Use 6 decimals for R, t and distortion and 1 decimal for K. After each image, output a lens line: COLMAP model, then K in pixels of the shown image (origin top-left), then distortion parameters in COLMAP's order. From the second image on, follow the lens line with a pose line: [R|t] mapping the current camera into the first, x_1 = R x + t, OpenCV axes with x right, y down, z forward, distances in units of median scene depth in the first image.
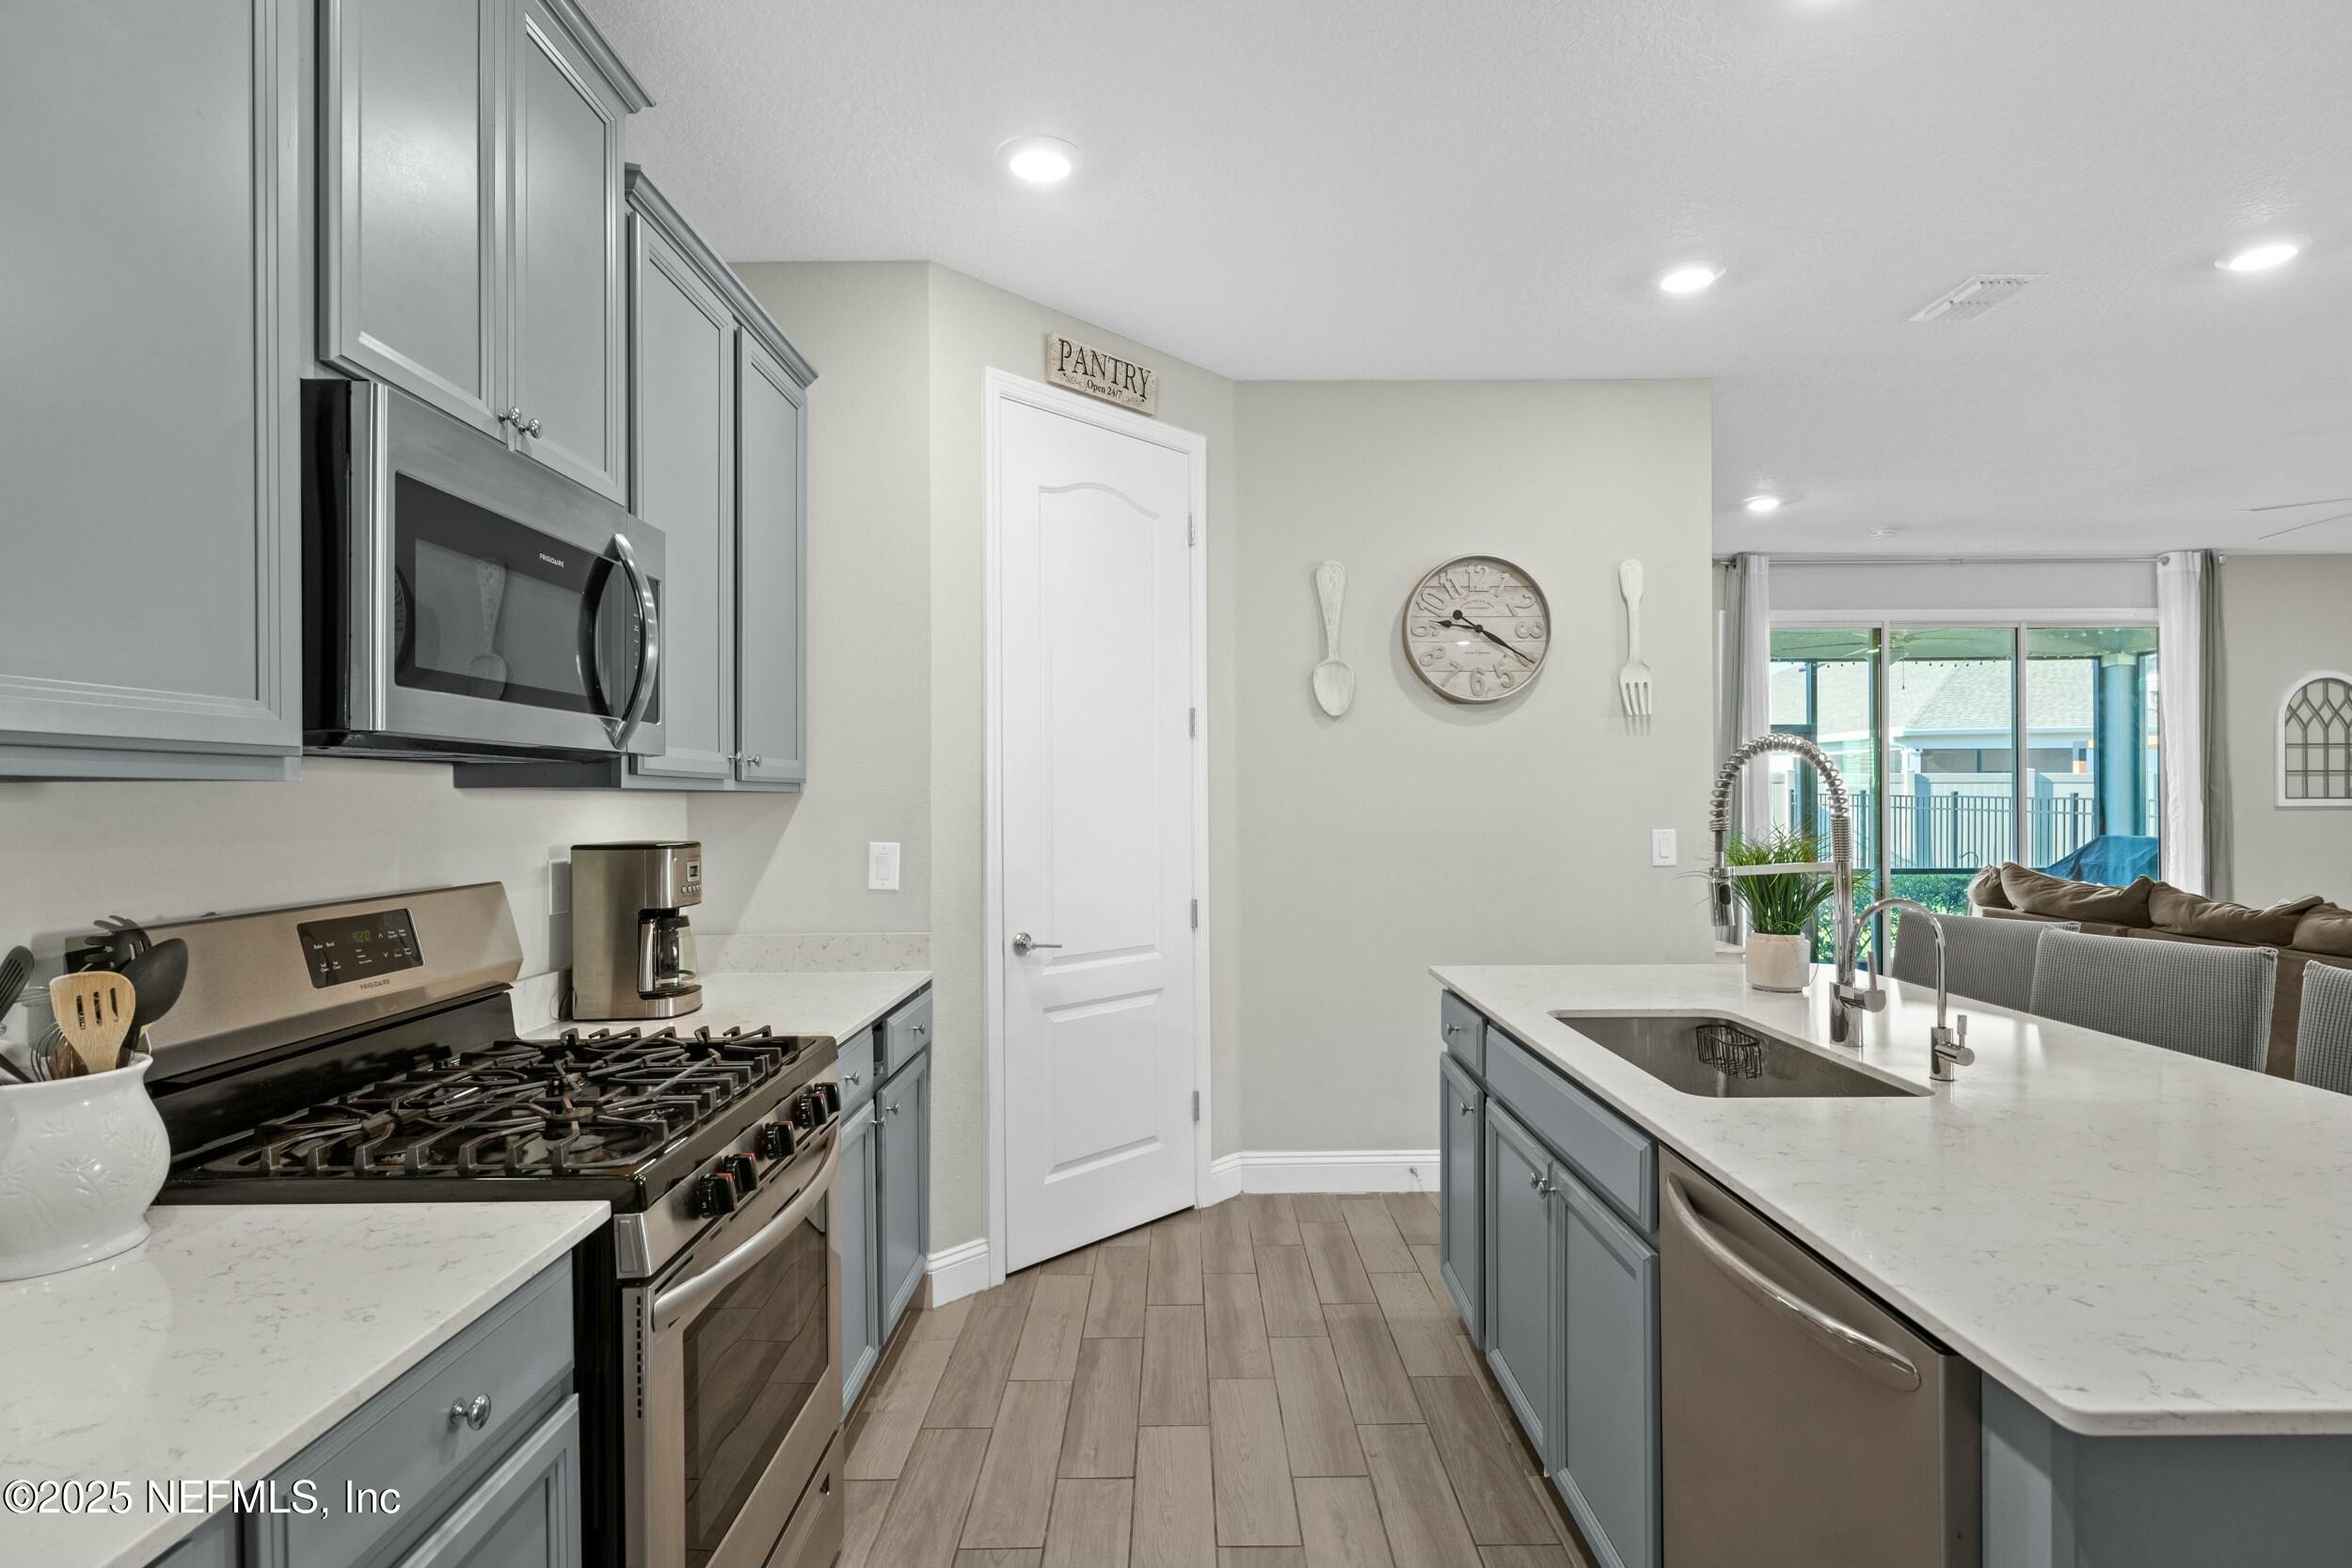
lens RADIAL K [[1176.0, 0, 1176.0], [0, 1176.0, 784.0], [0, 0, 1]] dist [0.001918, 0.000116]
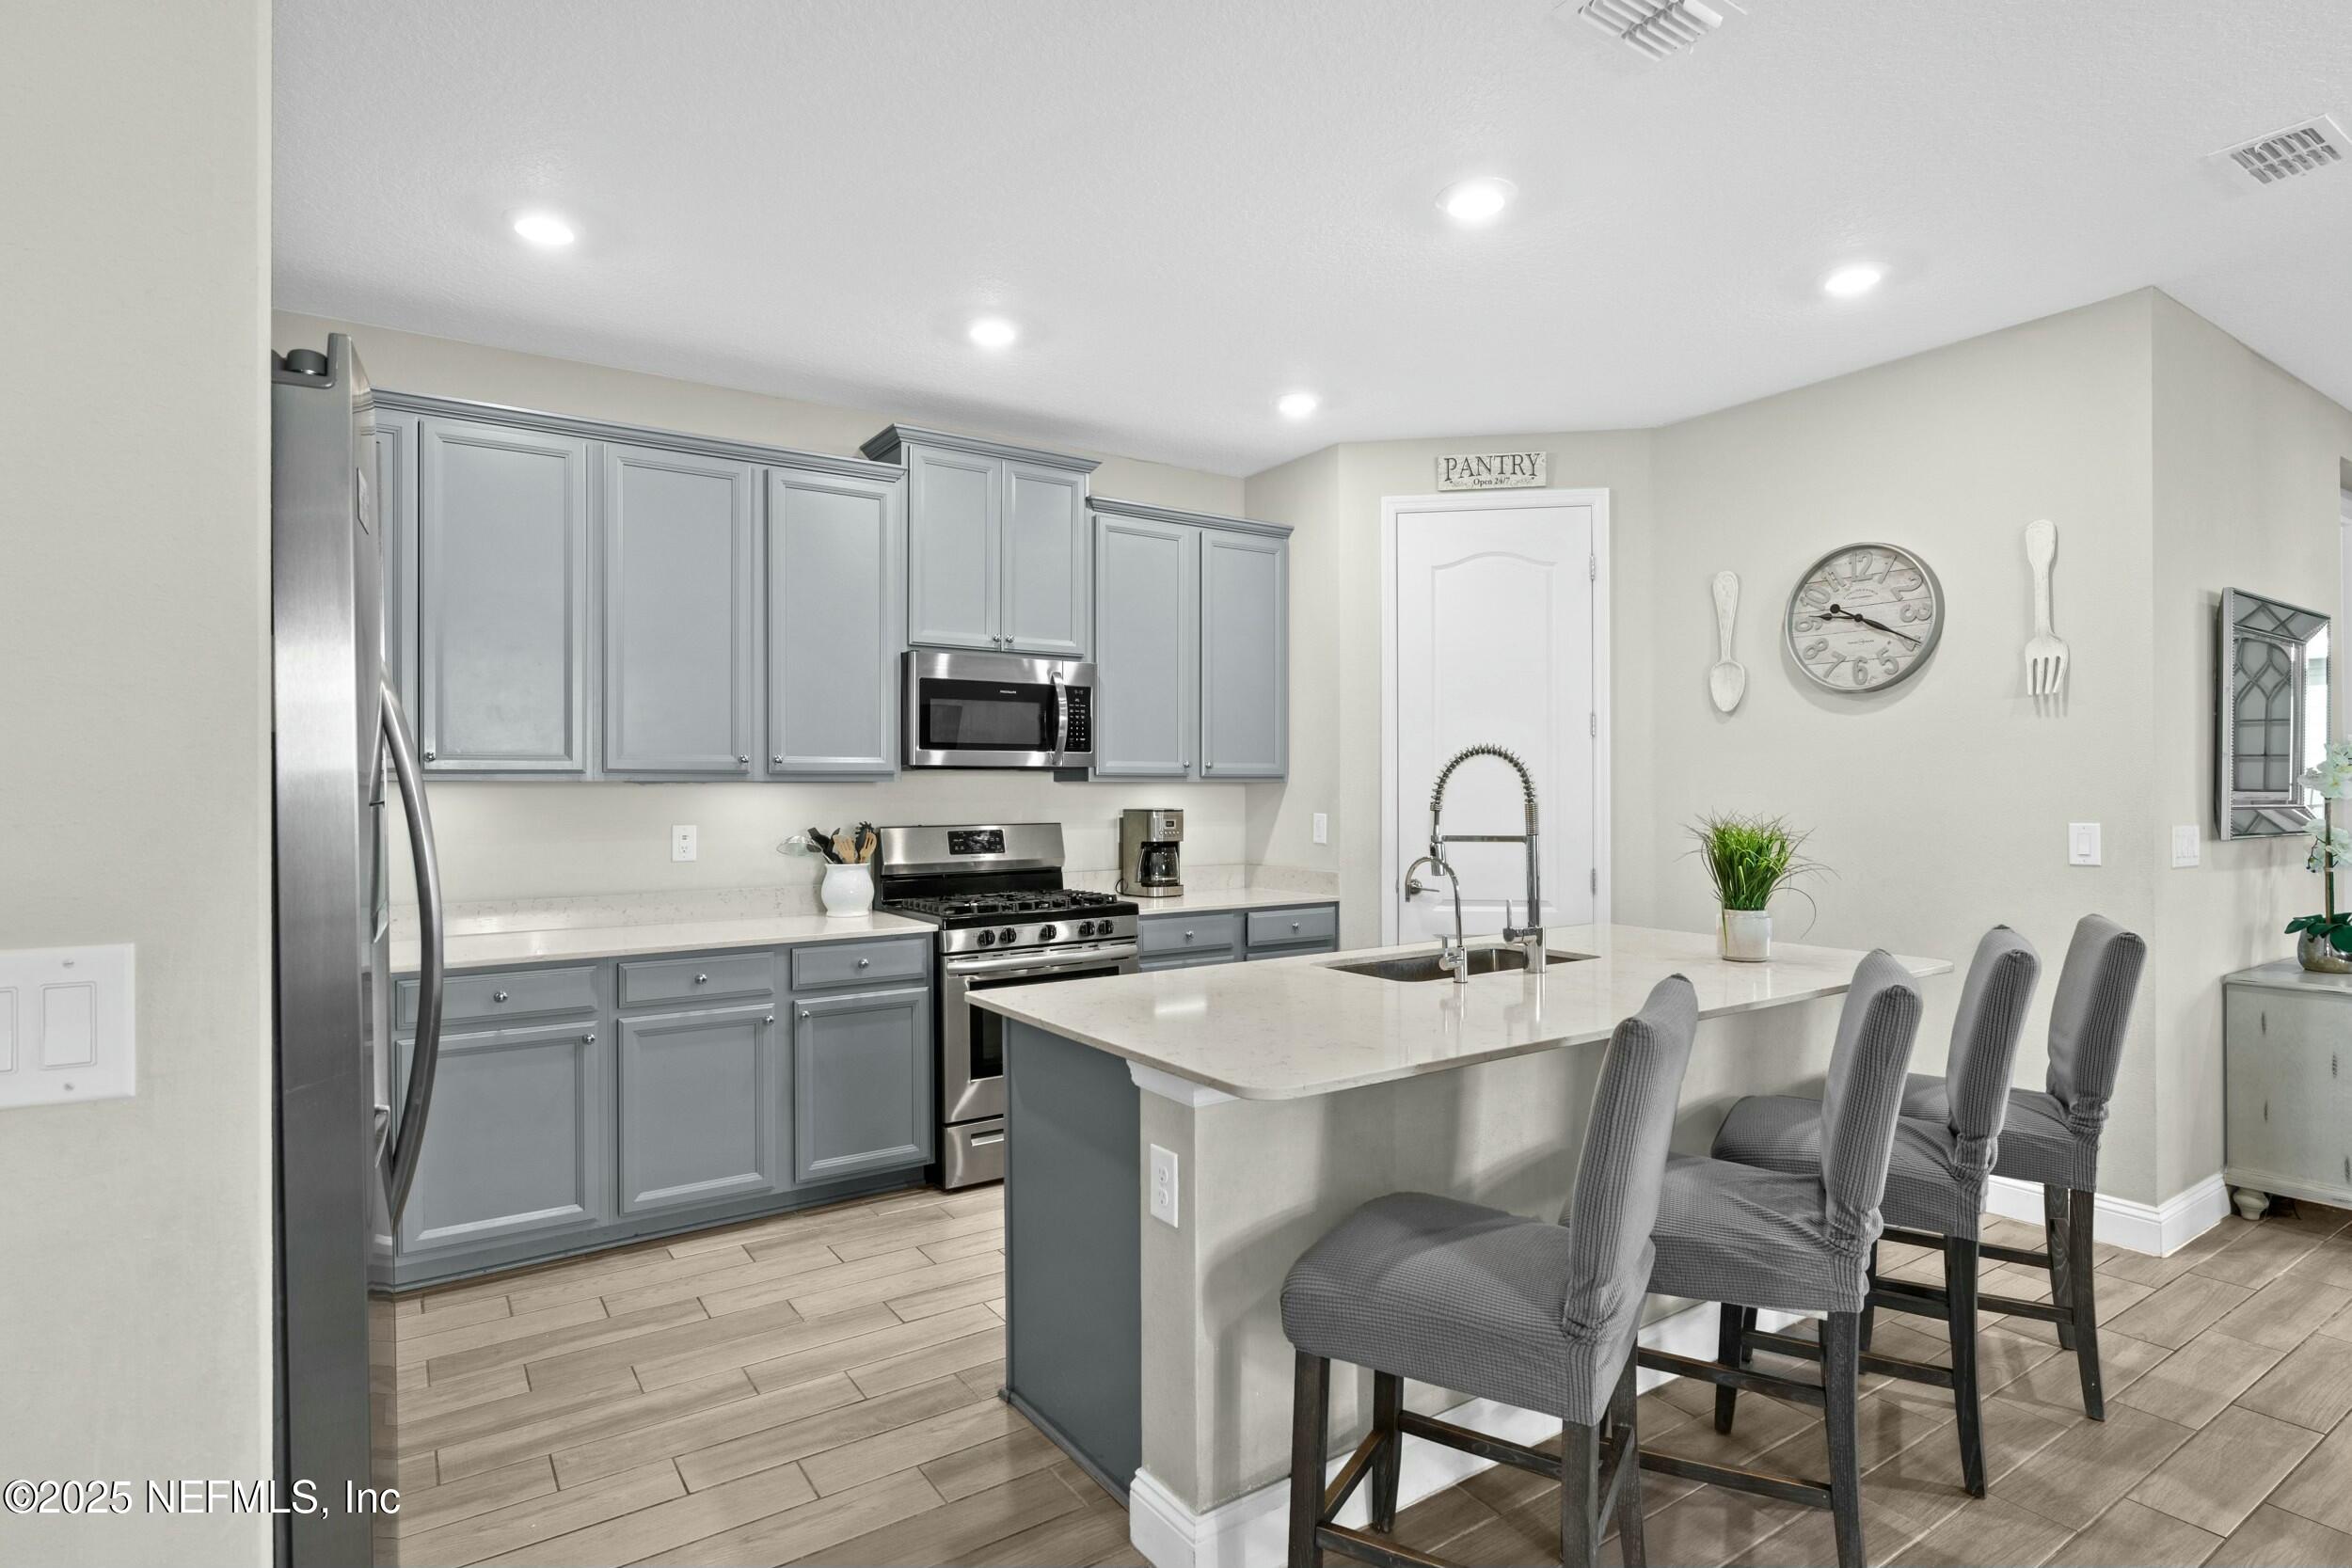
lens RADIAL K [[1200.4, 0, 1176.0], [0, 1200.4, 784.0], [0, 0, 1]] dist [0.000992, 0.000197]
pose [[0.567516, -0.001256, -0.823361, 0.851645], [0.011492, 0.999914, 0.006395, -0.002945], [0.823282, -0.013091, 0.567481, -0.077014]]
